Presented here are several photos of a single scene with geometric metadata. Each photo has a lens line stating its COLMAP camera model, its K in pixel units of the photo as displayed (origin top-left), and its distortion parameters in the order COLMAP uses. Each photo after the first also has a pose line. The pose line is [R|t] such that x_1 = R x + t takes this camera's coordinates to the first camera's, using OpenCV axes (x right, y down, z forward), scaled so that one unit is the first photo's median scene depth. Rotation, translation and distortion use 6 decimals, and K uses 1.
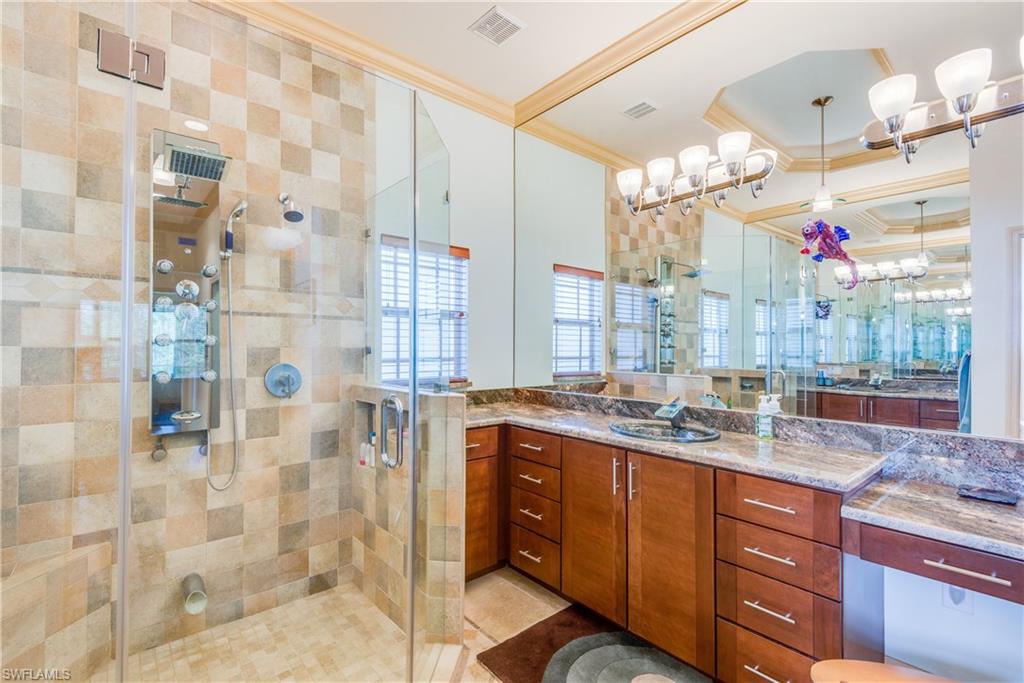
lens RADIAL K [[458.6, 0, 509.0], [0, 458.6, 343.3], [0, 0, 1]] dist [0.014104, -0.007830]
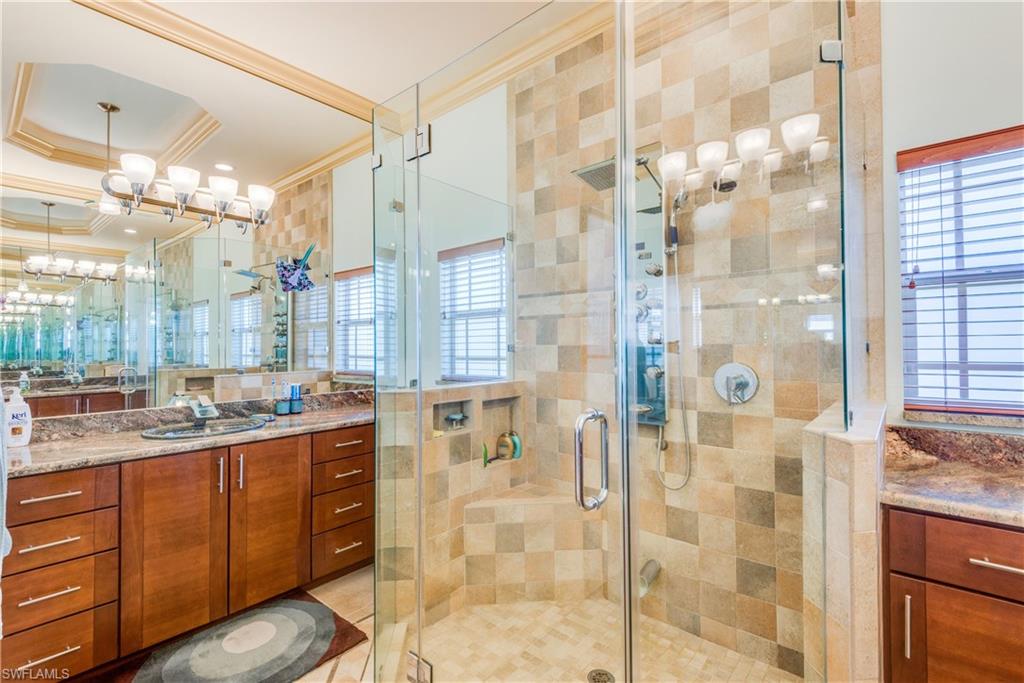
lens RADIAL K [[458.6, 0, 509.1], [0, 458.6, 341.7], [0, 0, 1]] dist [0.014104, -0.007830]
pose [[0.141264, -0.014938, -0.989859, 0.291910], [0.015745, 0.999794, -0.012841, 0.009536], [0.989847, -0.013772, 0.141470, 0.496826]]
